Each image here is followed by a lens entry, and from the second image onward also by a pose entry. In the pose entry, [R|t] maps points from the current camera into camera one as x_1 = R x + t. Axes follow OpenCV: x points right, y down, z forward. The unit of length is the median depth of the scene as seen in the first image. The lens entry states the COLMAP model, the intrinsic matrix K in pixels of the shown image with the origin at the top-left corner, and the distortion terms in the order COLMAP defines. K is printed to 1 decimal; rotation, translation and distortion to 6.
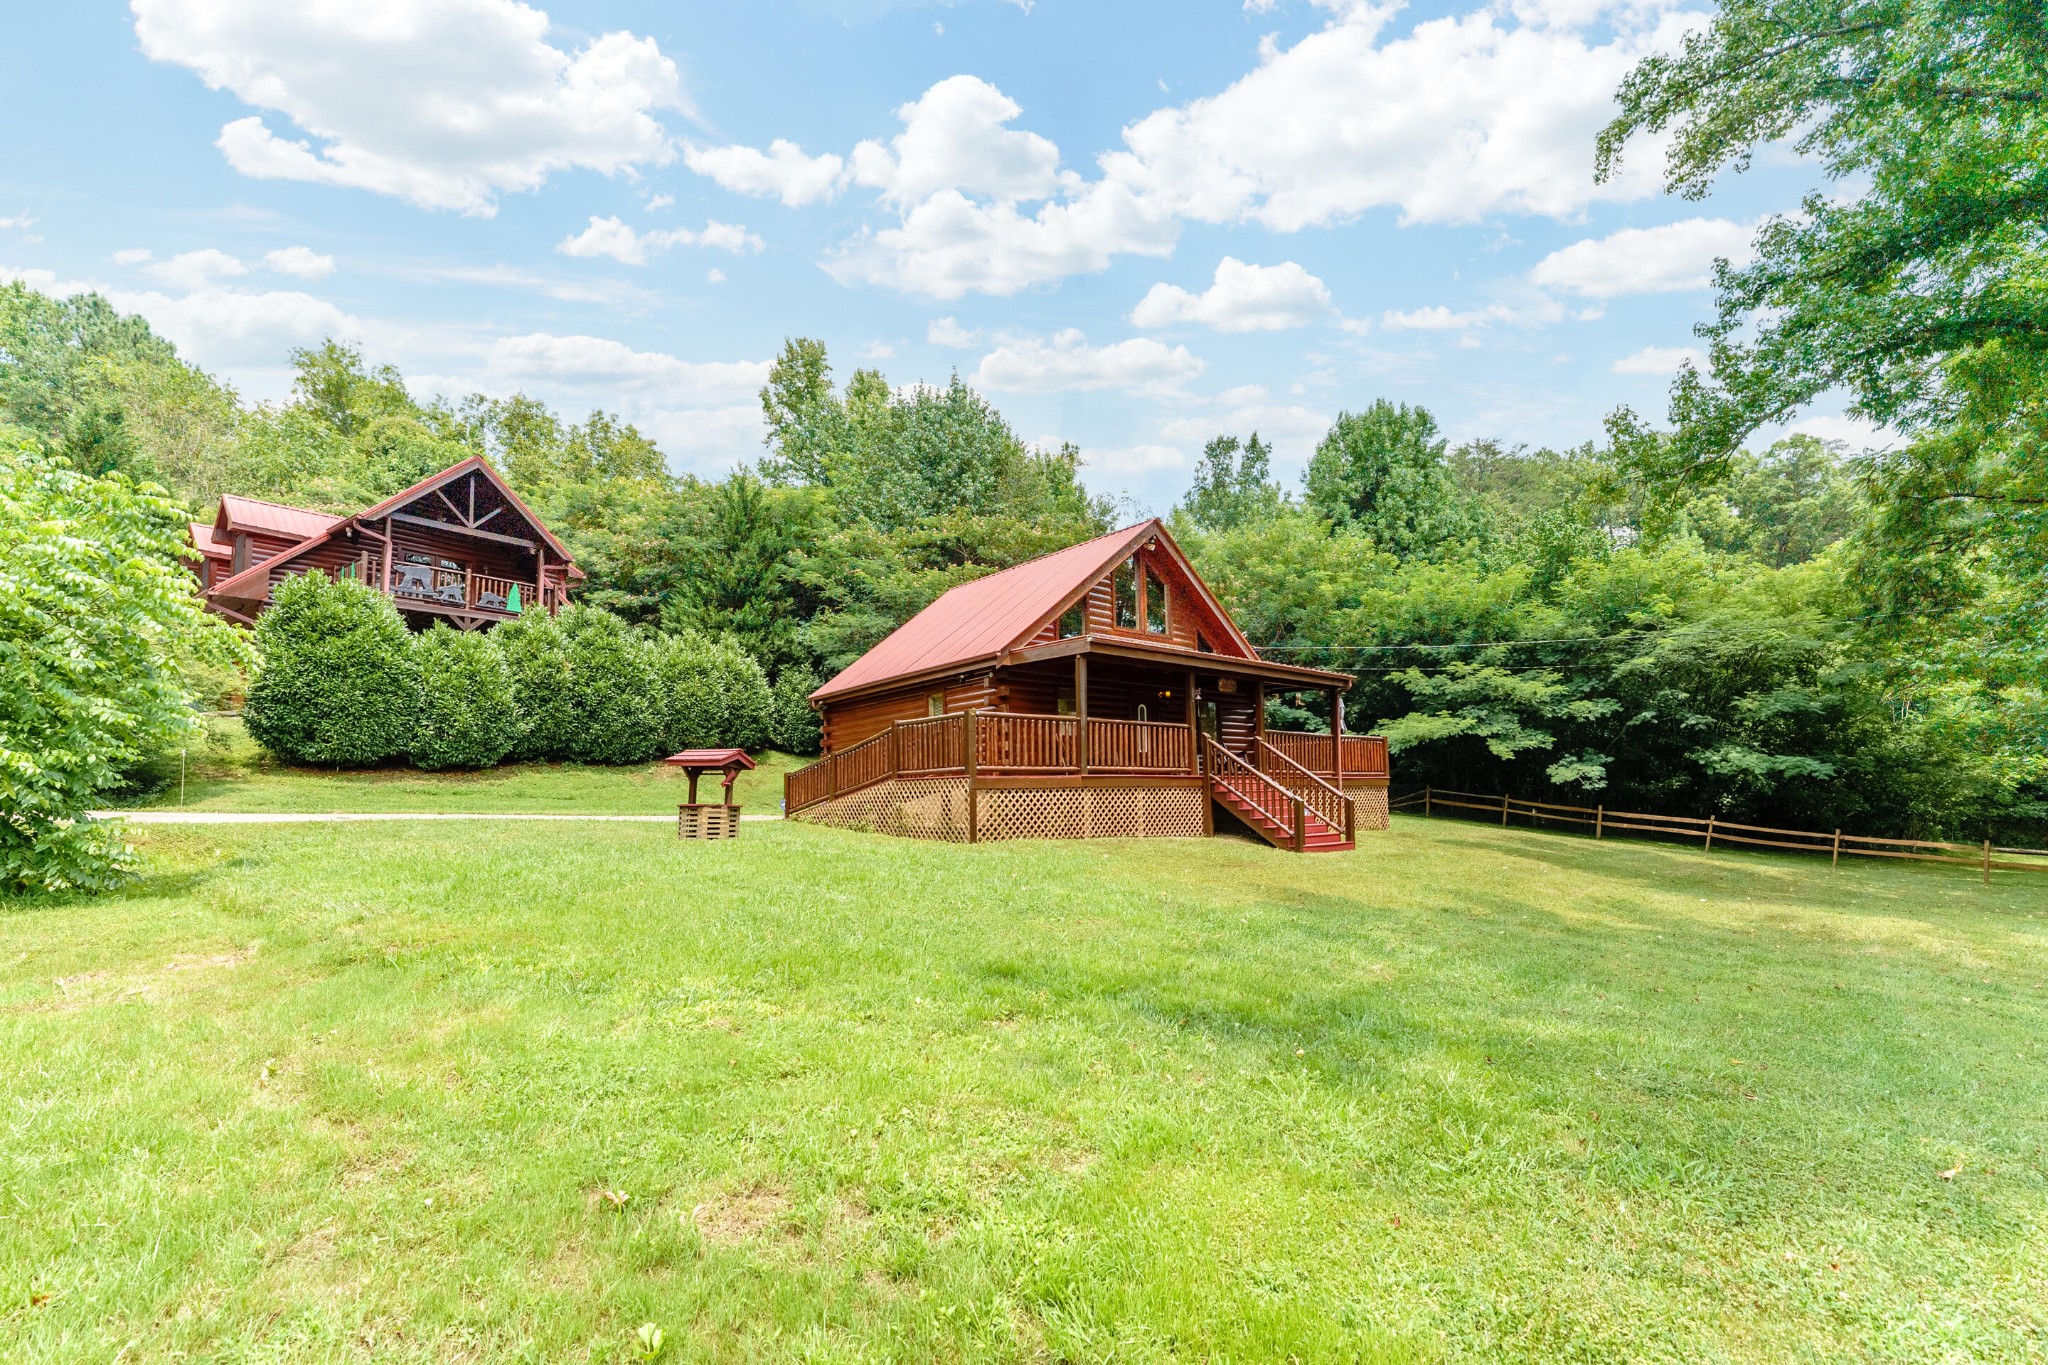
lens RADIAL K [[836.4, 0, 1034.2], [0, 836.4, 679.6], [0, 0, 1]] dist [-0.004344, -0.000188]
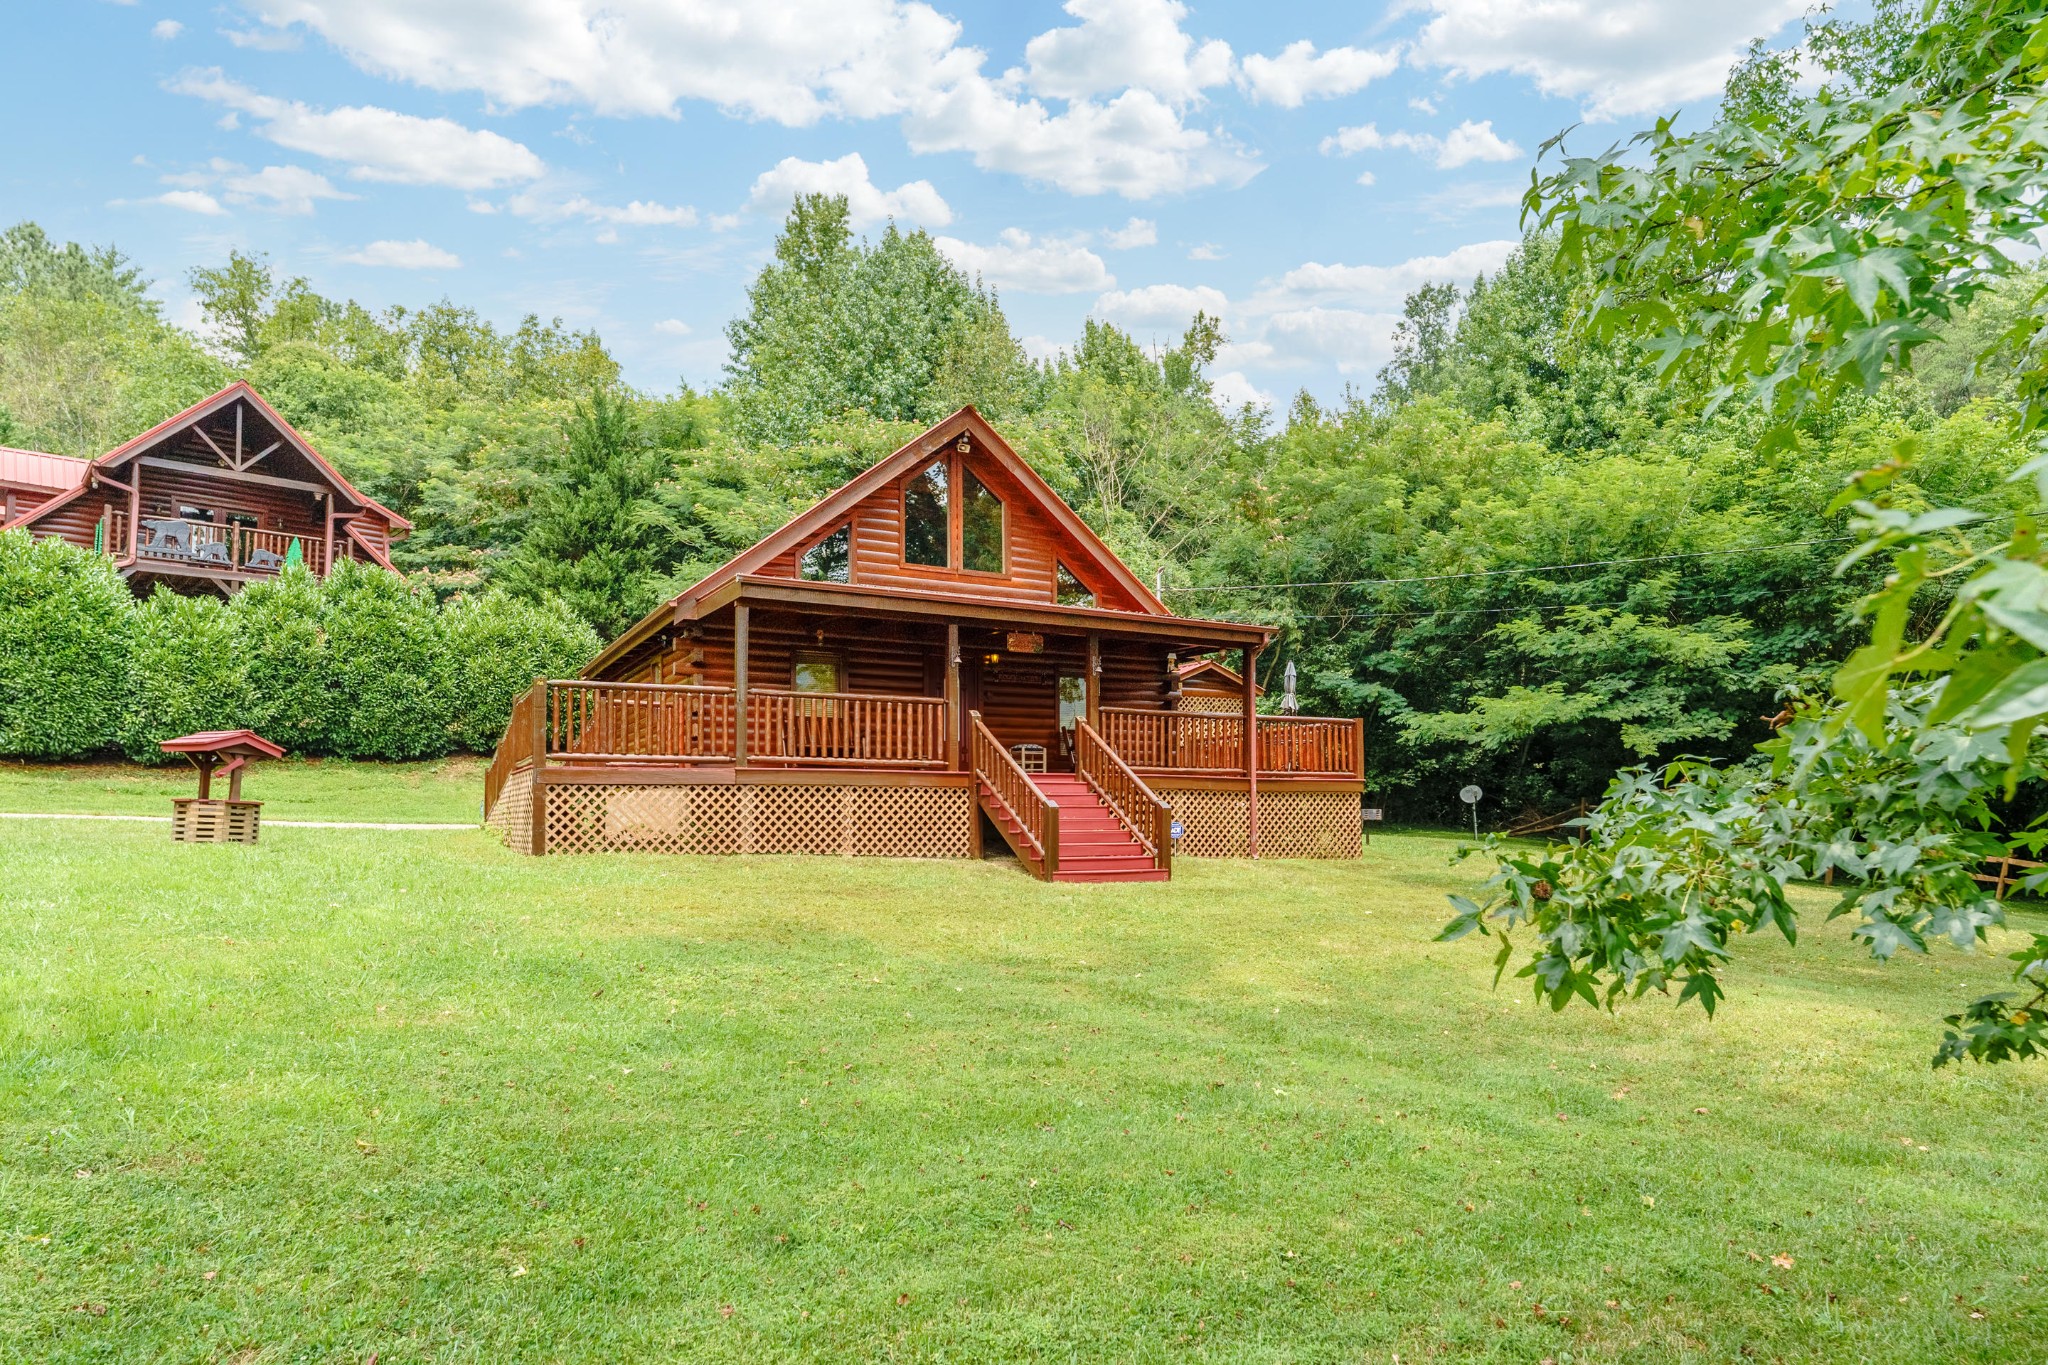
lens RADIAL K [[1163.7, 0, 1010.1], [0, 1163.7, 694.0], [0, 0, 1]] dist [0.002088, -0.004163]
pose [[0.978487, -0.009951, -0.206070, 0.305305], [0.016332, 0.999438, 0.029290, 0.015318], [0.205663, -0.032025, 0.978099, 0.041006]]
